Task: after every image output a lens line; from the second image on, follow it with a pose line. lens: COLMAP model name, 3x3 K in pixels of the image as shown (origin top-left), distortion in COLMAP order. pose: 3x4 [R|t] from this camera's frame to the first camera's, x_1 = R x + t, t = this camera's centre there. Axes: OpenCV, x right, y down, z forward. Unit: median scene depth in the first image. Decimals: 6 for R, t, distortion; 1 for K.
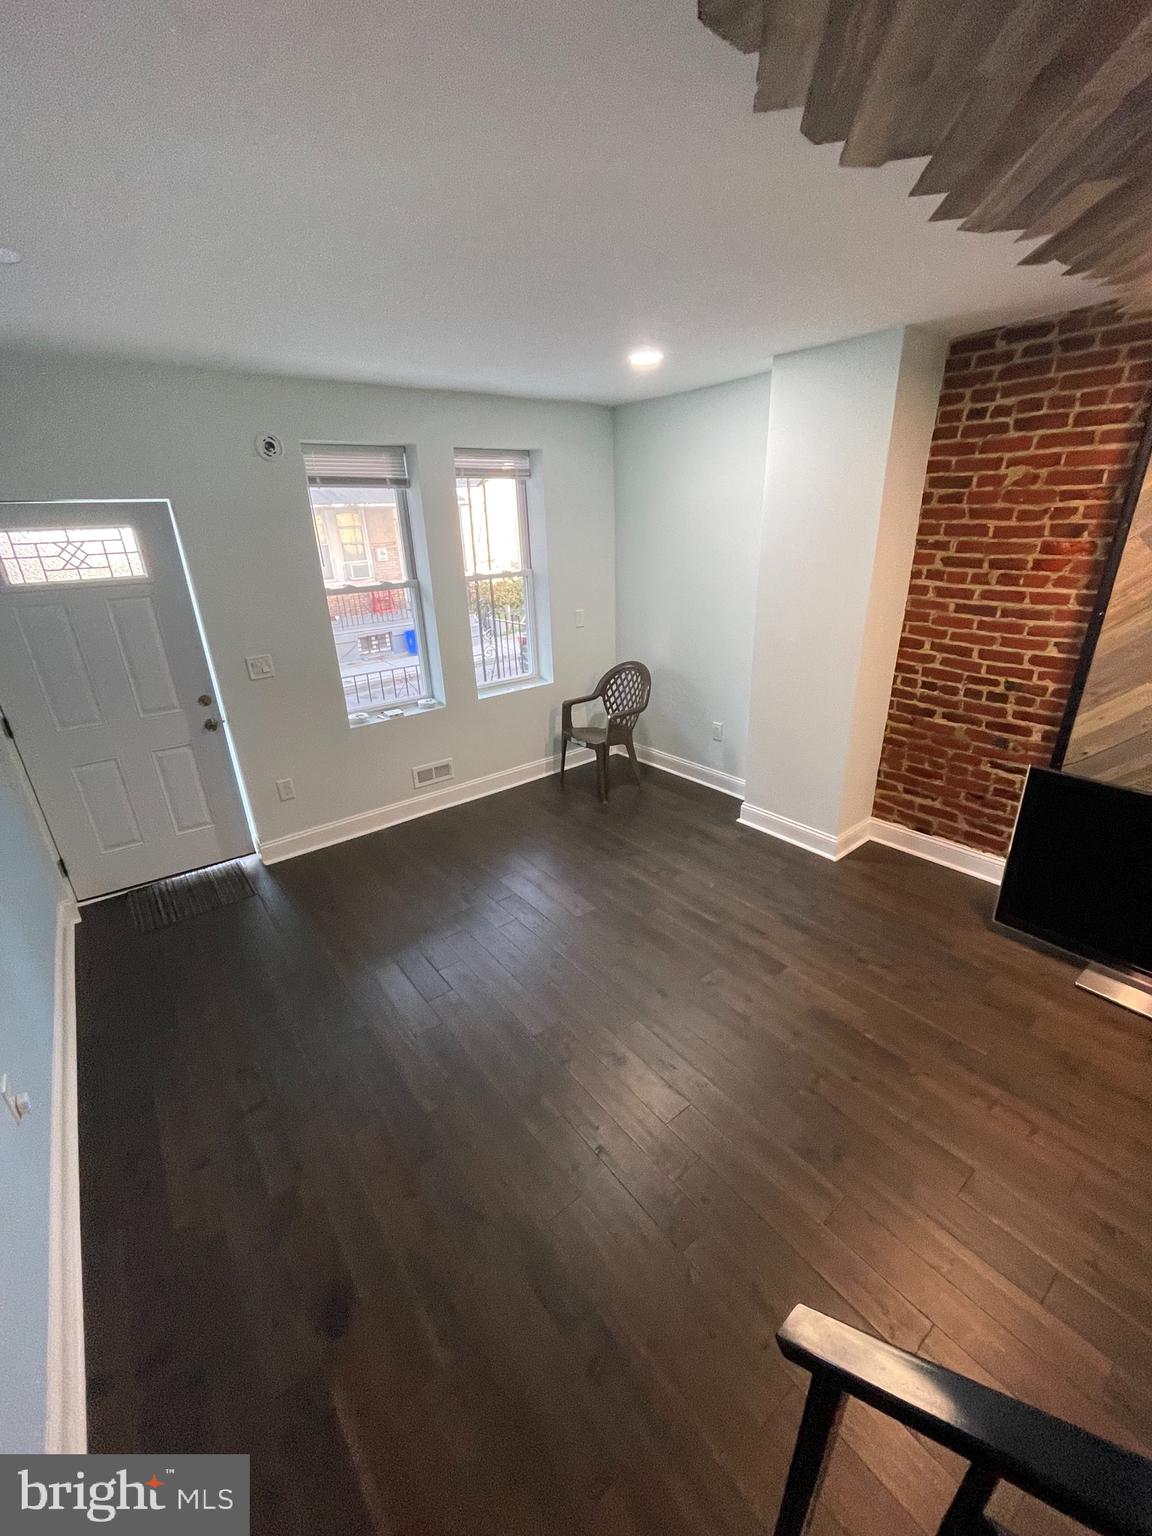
lens RADIAL K [[621.1, 0, 575.7], [0, 621.1, 775.5], [0, 0, 1]] dist [0.001416, -0.000279]
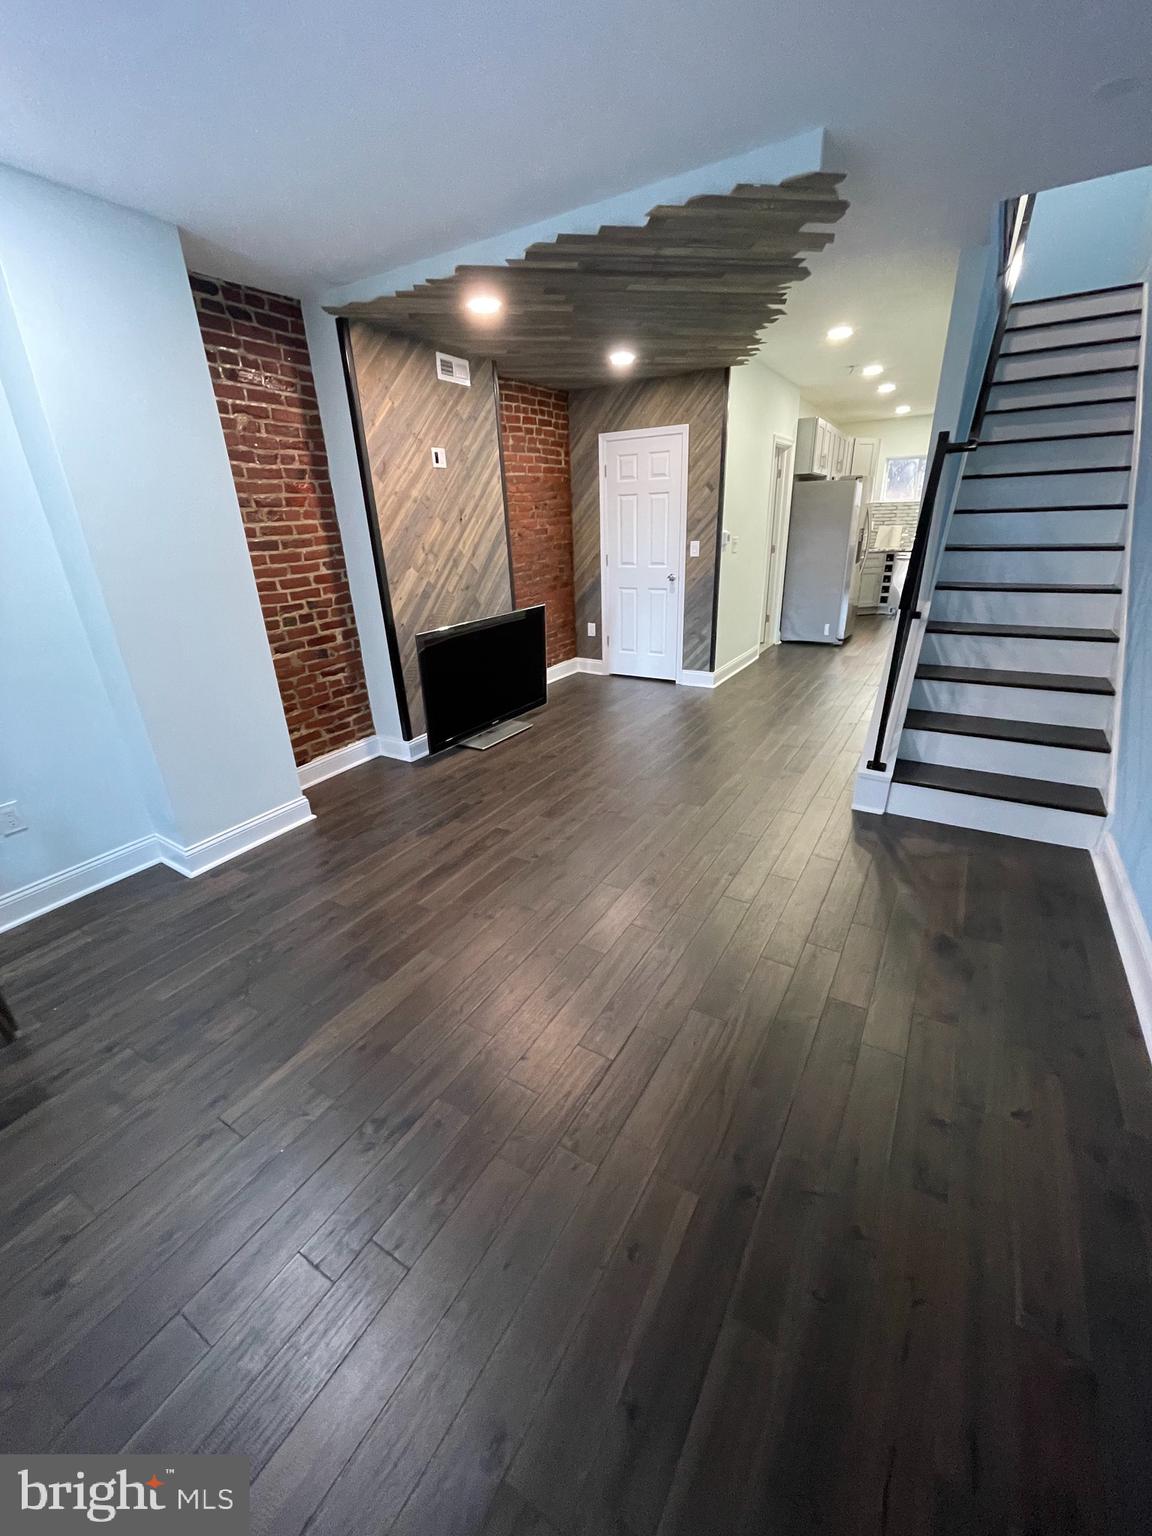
lens RADIAL K [[610.7, 0, 577.9], [0, 610.7, 773.3], [0, 0, 1]] dist [-0.013269, -0.000067]
pose [[-0.362872, -0.315377, 0.876847, -0.640410], [0.404352, 0.794487, 0.453090, -0.214754], [-0.839538, 0.518969, -0.160774, 0.941474]]
